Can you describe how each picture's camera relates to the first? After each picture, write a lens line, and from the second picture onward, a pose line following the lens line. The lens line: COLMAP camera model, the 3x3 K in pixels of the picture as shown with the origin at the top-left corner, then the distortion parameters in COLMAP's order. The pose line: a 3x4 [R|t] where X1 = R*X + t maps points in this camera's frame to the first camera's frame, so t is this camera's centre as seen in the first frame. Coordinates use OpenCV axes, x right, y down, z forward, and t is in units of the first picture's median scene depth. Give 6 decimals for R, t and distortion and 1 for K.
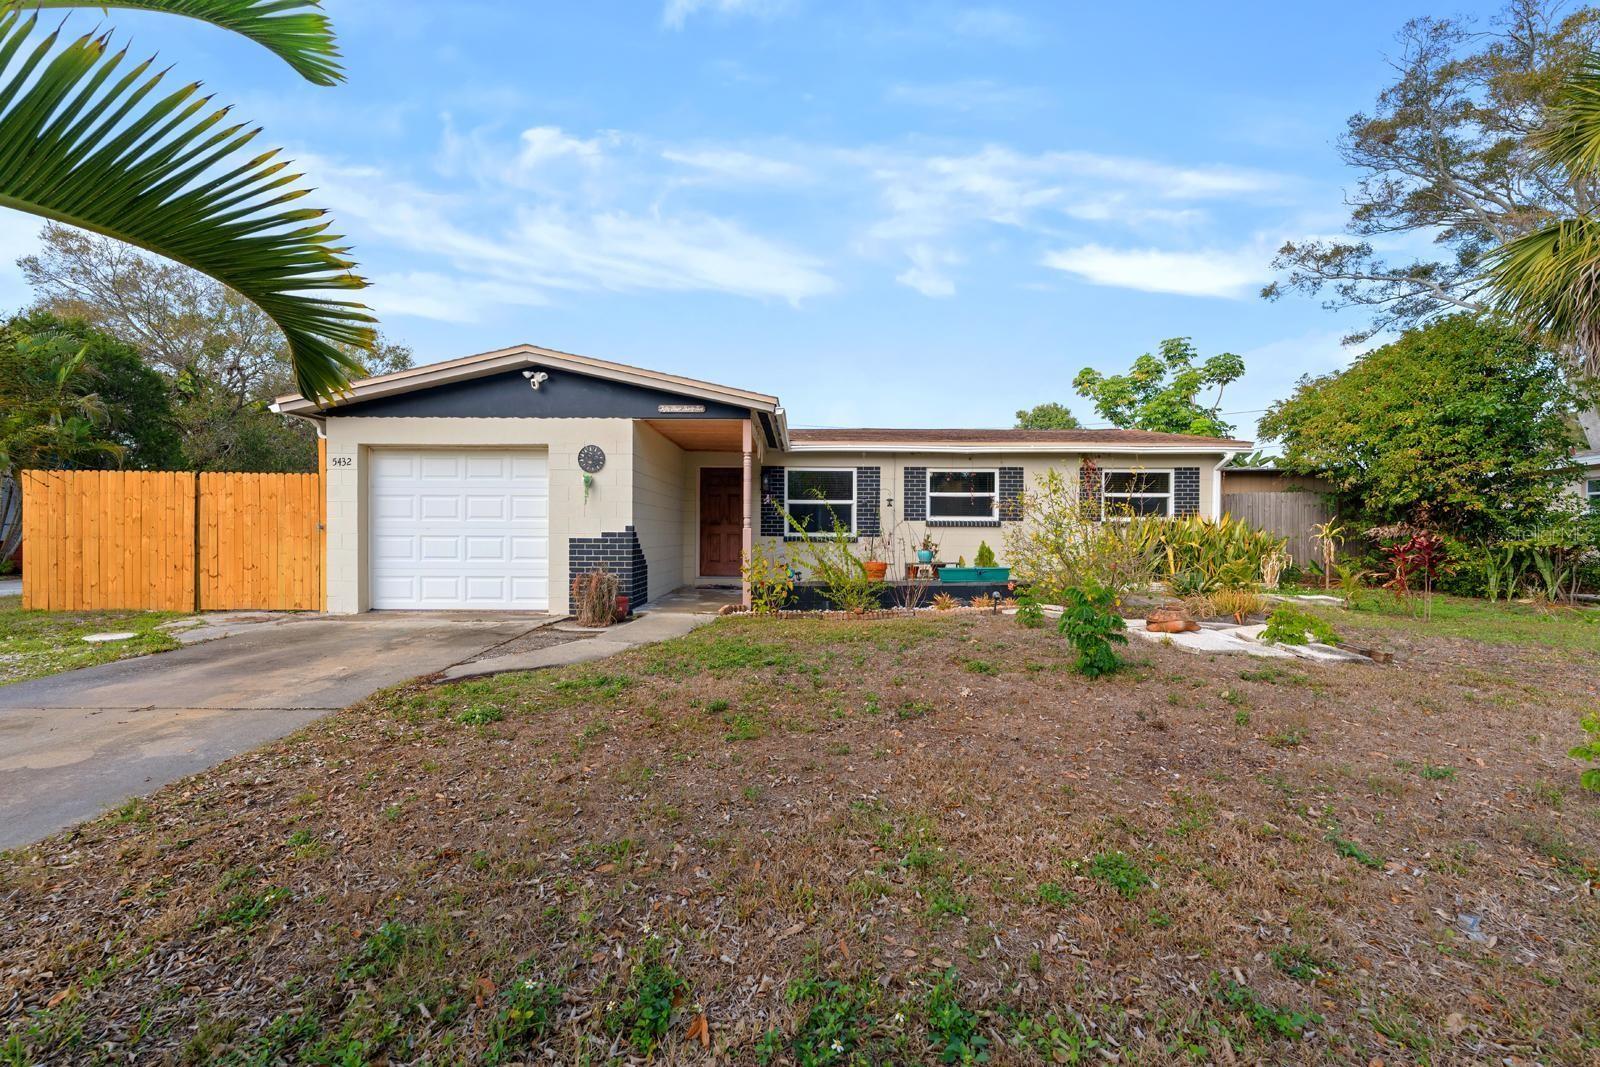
lens RADIAL K [[646.8, 0, 796.0], [0, 646.8, 536.0], [0, 0, 1]] dist [0.001251, -0.000579]
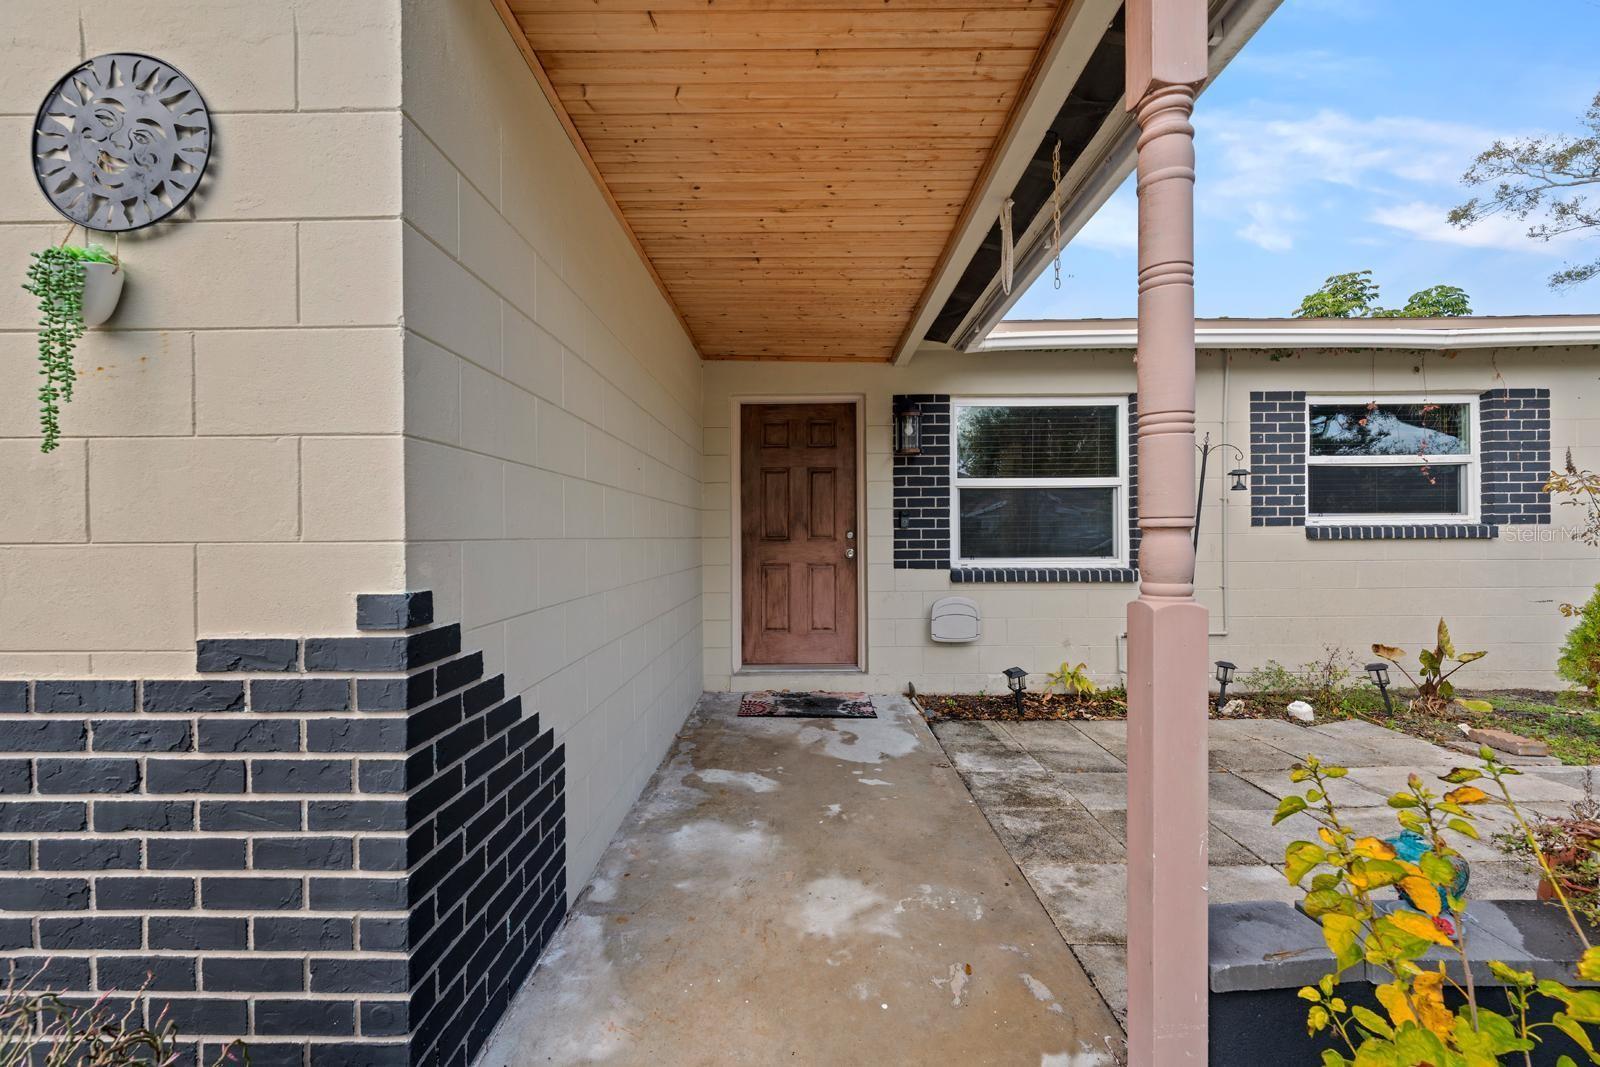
lens RADIAL K [[646.8, 0, 794.8], [0, 646.8, 538.7], [0, 0, 1]] dist [0.001251, -0.000579]
pose [[0.999918, -0.012581, -0.002285, -0.115040], [0.012576, 0.999918, -0.002290, -0.018634], [0.002313, 0.002261, 0.999995, 0.598912]]
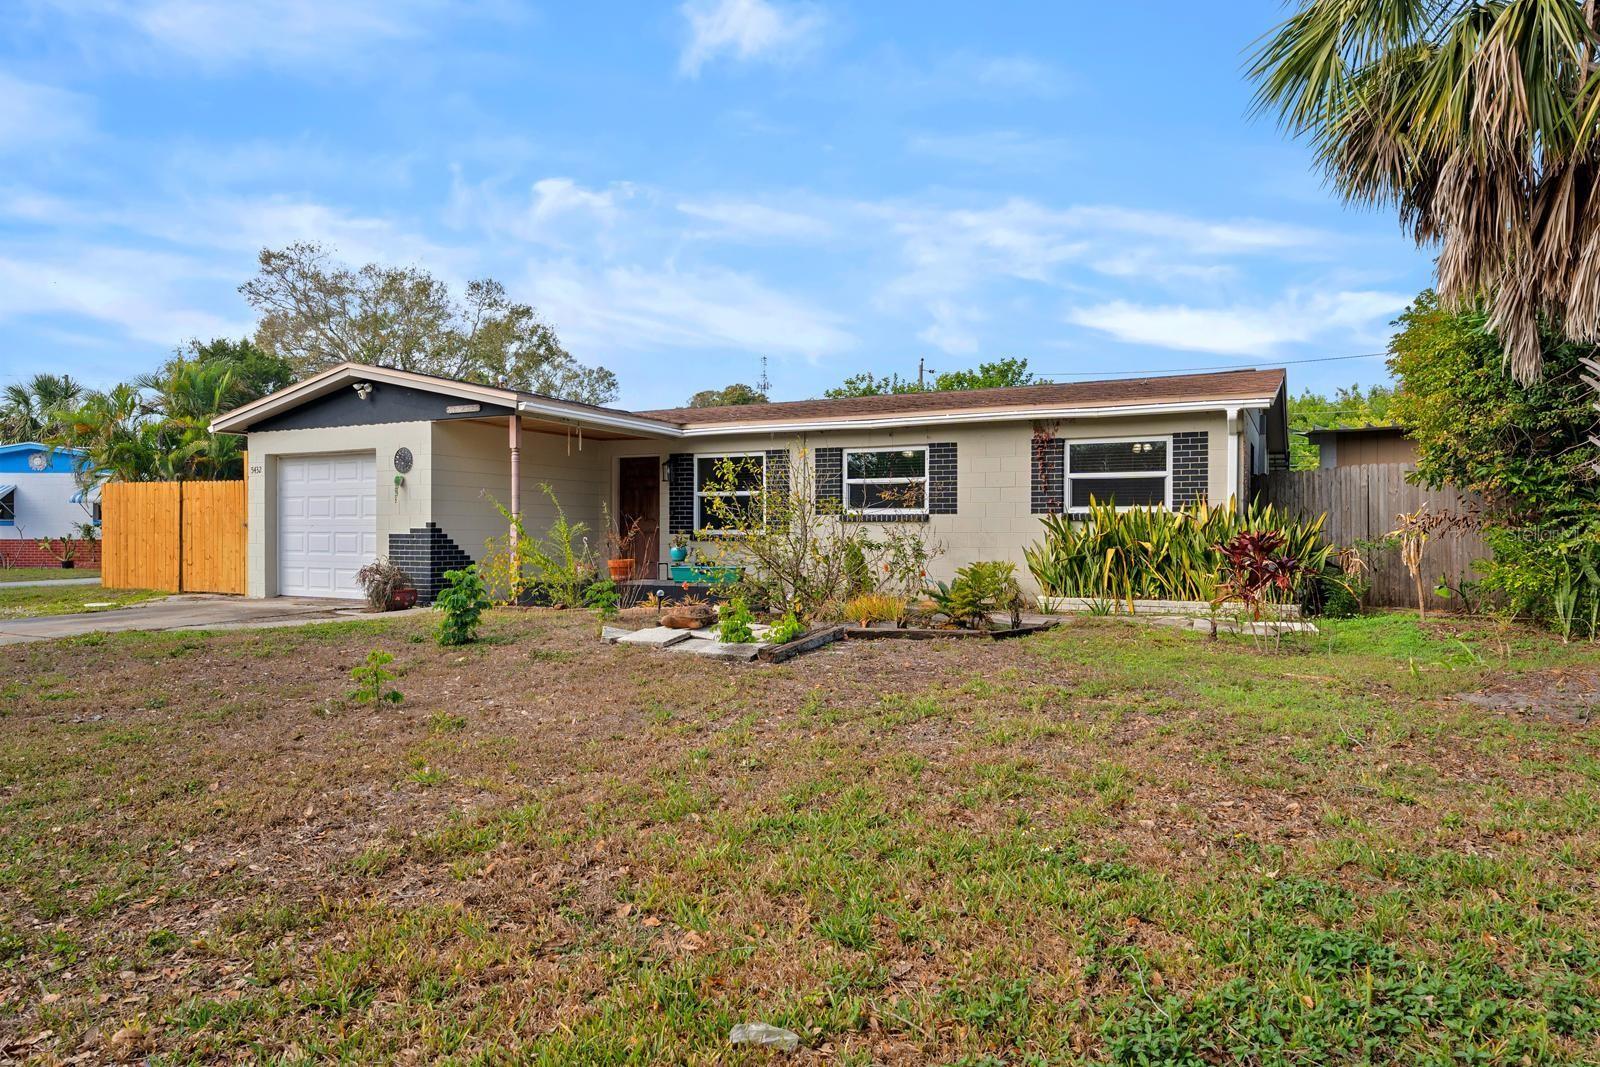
lens RADIAL K [[980.1, 0, 797.4], [0, 980.1, 535.9], [0, 0, 1]] dist [0.000901, -0.003924]
pose [[0.891453, -0.000150, -0.453113, 0.706621], [-0.002979, 0.999976, -0.006192, 0.010674], [0.453103, 0.006869, 0.891432, -0.109117]]
